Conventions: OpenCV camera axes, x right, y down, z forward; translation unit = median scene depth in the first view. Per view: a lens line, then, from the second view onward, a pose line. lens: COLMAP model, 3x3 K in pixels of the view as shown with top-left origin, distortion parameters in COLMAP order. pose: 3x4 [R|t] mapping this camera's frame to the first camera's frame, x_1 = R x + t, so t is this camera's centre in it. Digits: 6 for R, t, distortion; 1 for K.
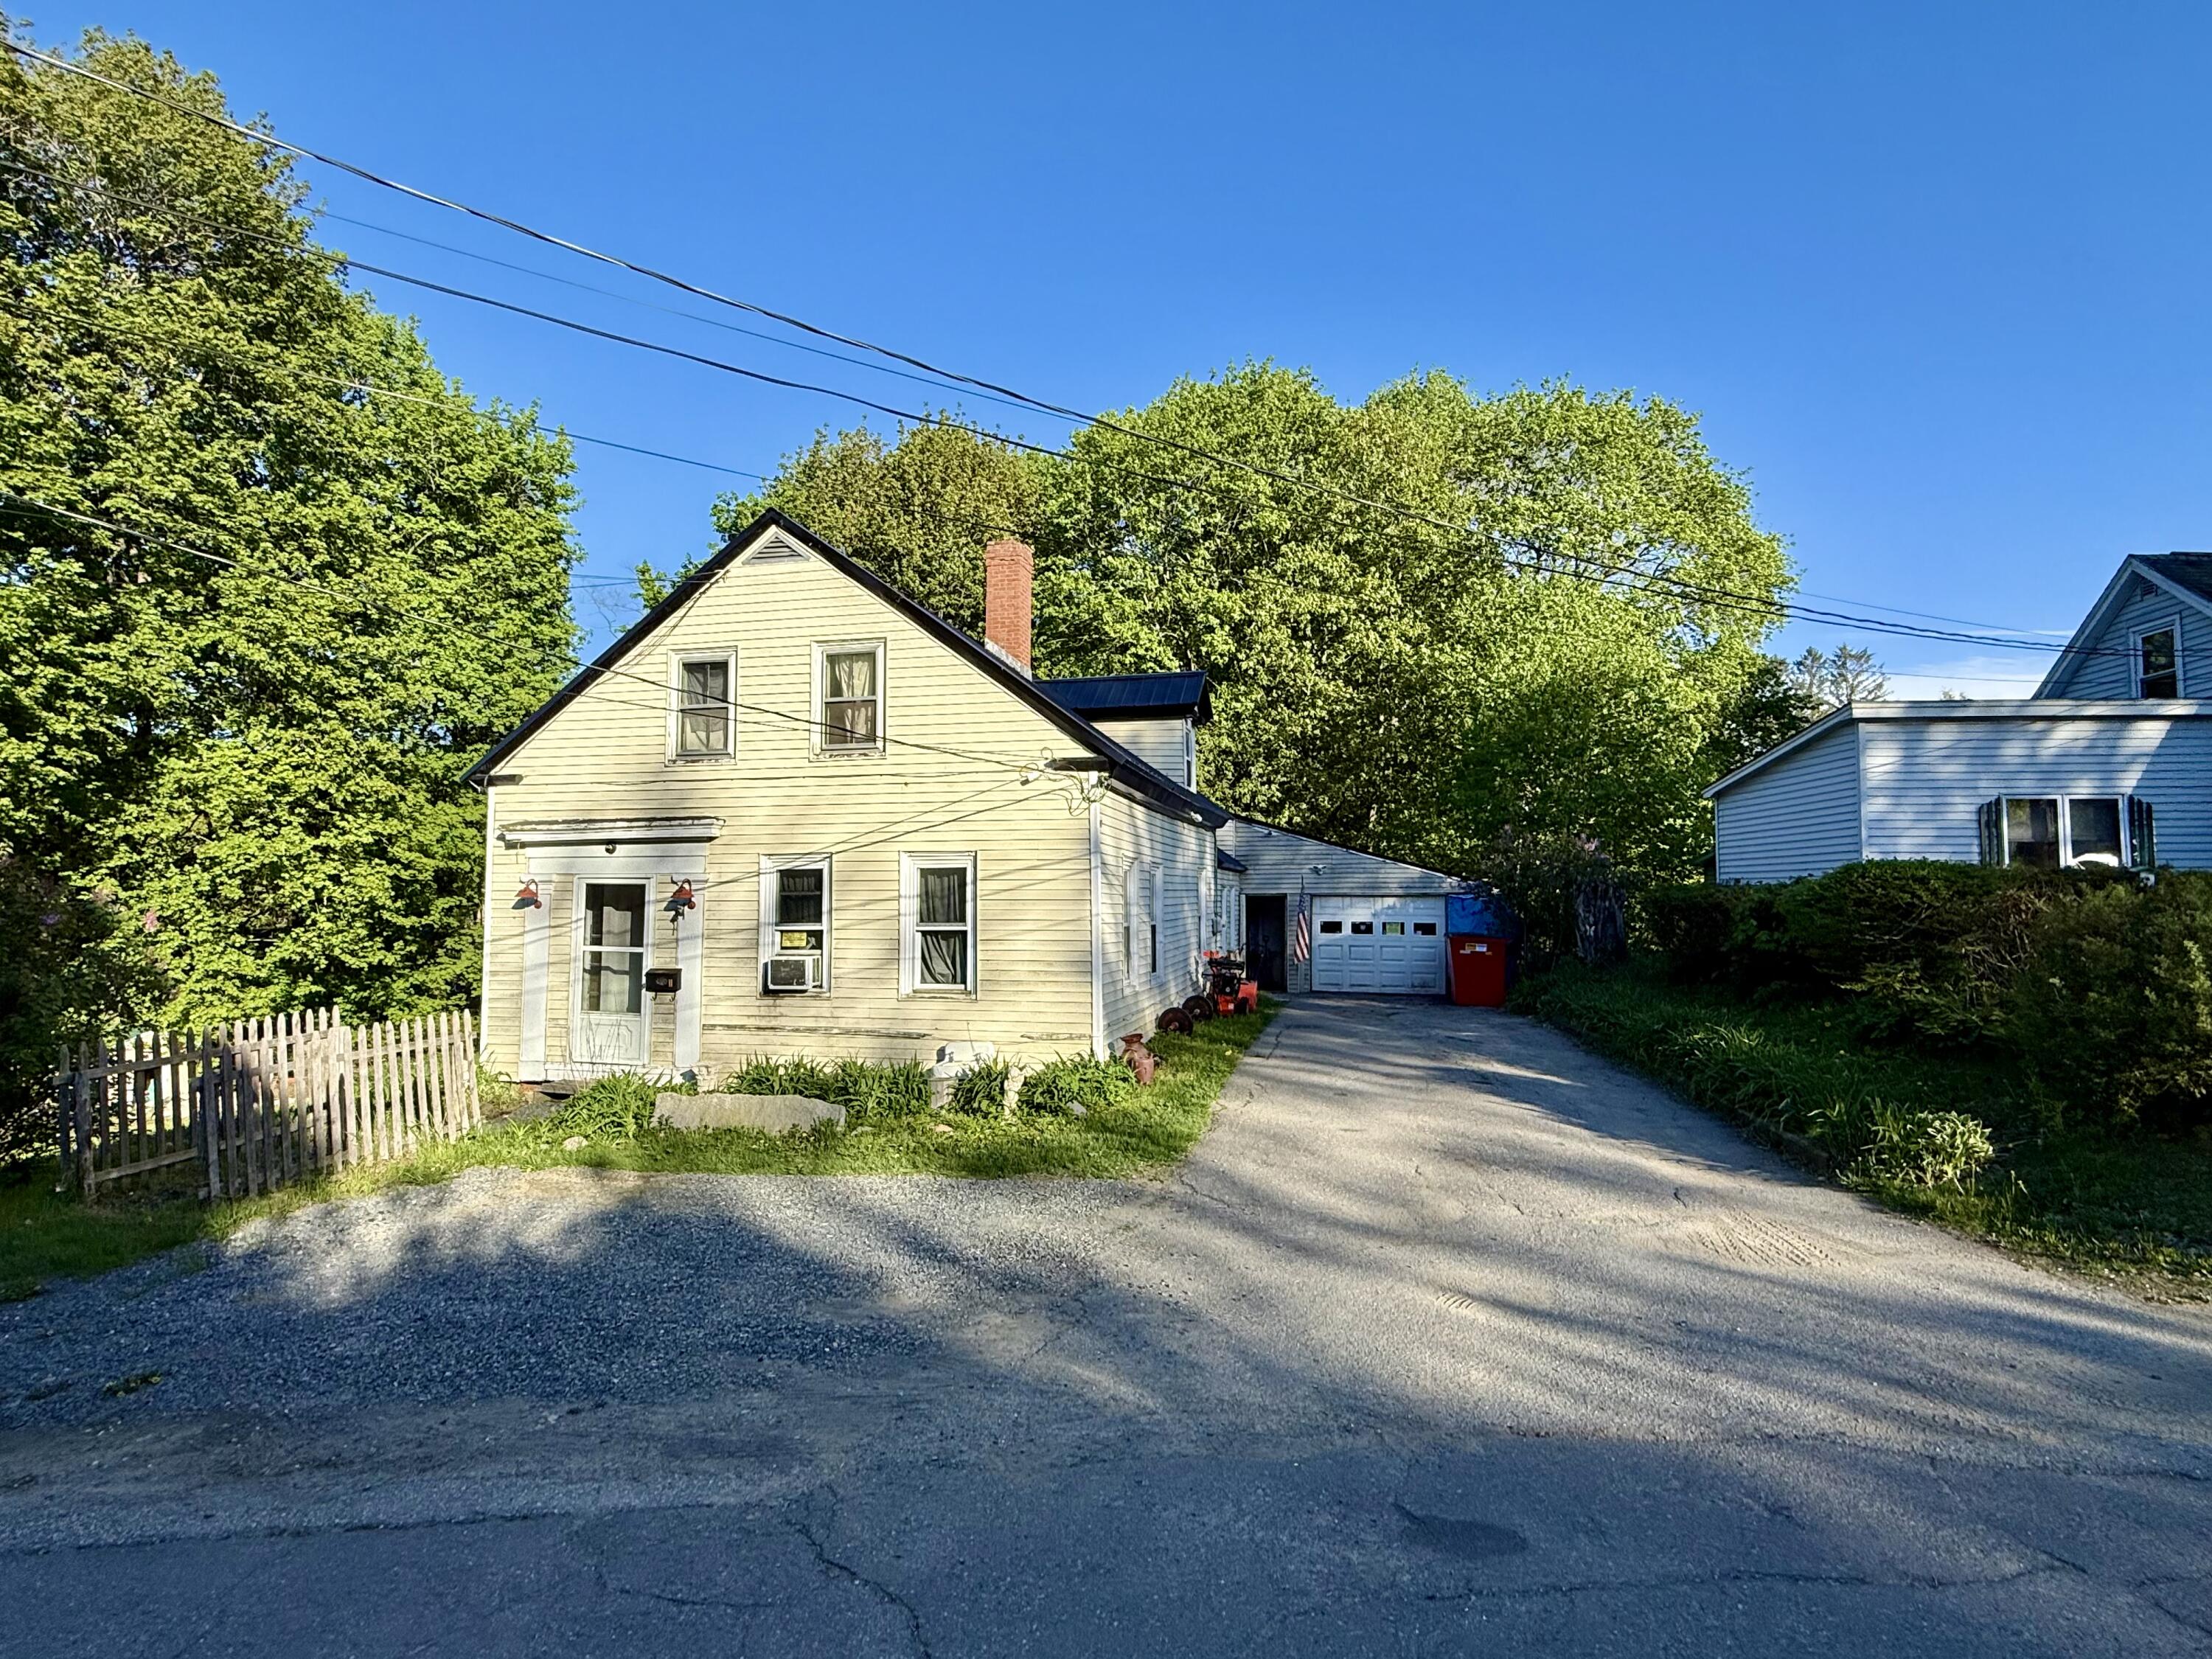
lens RADIAL K [[1101.5, 0, 1106.0], [0, 1101.5, 829.5], [0, 0, 1]] dist [0.001979, 0.000180]
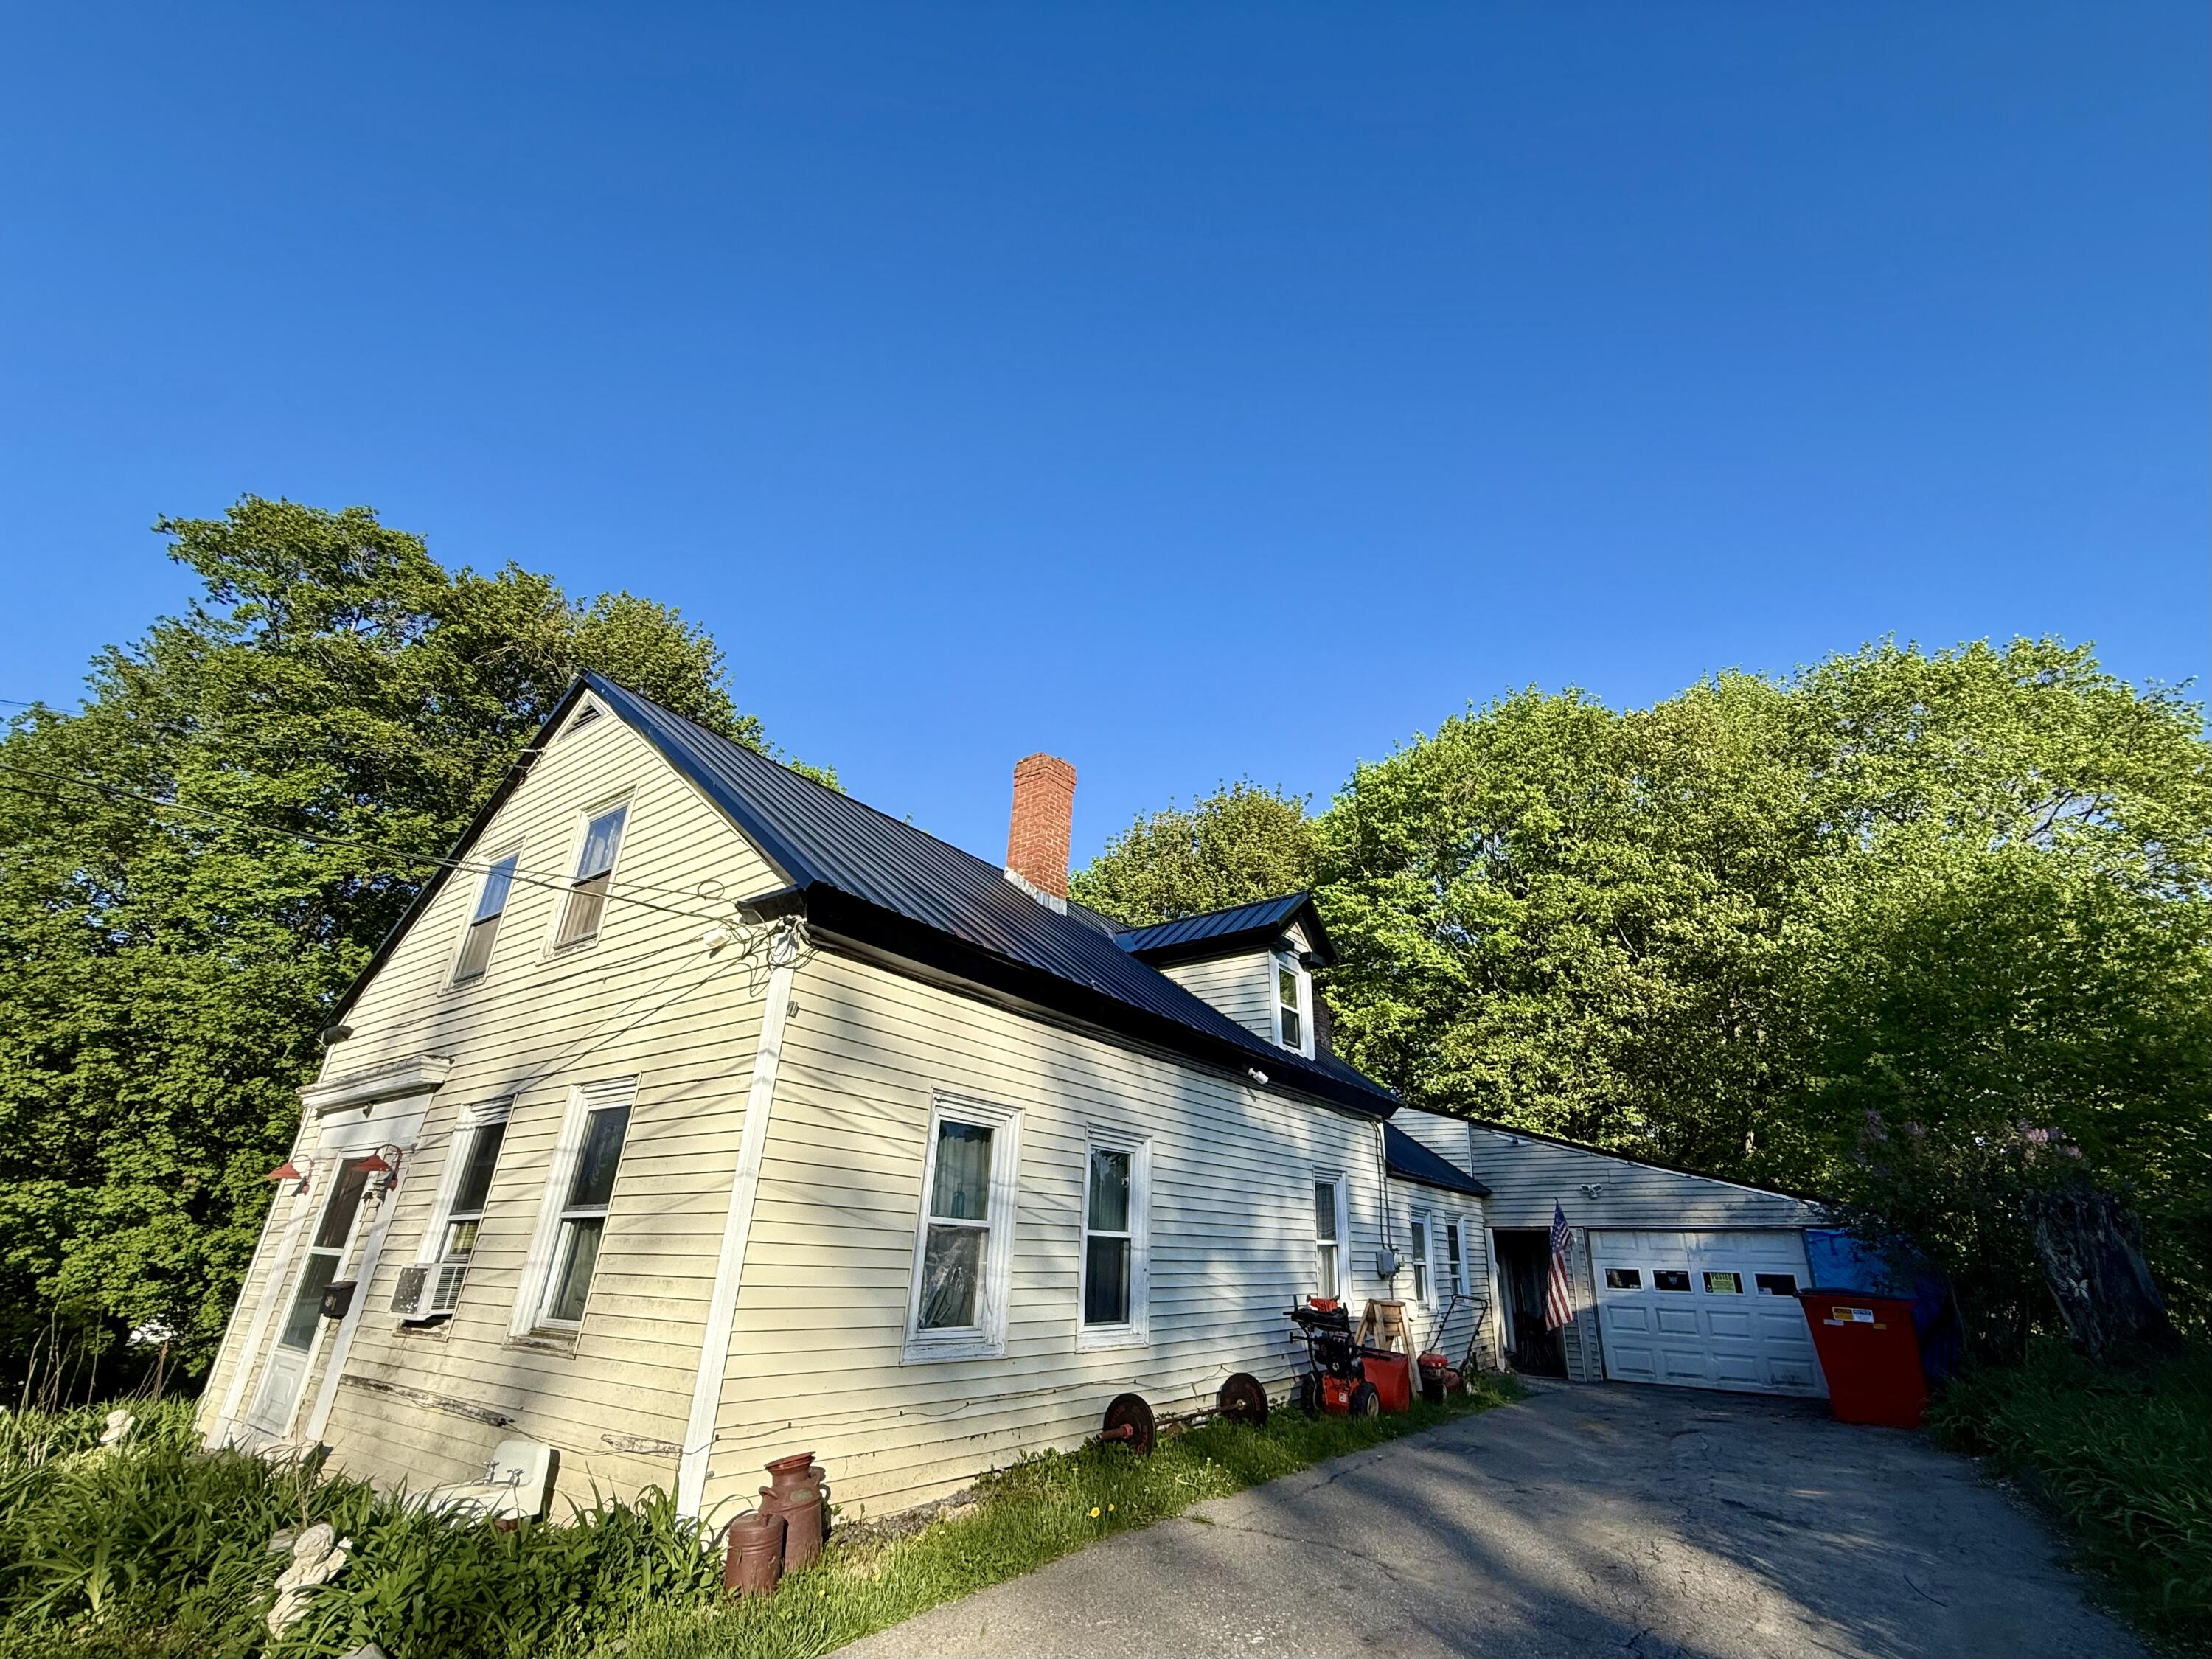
lens RADIAL K [[930.4, 0, 1171.2], [0, 930.4, 883.4], [0, 0, 1]] dist [-0.000824, -0.000085]
pose [[0.936579, -0.114298, -0.331293, 0.175584], [0.001726, 0.946814, -0.321777, 0.044987], [0.350451, 0.300798, 0.886964, 0.335790]]
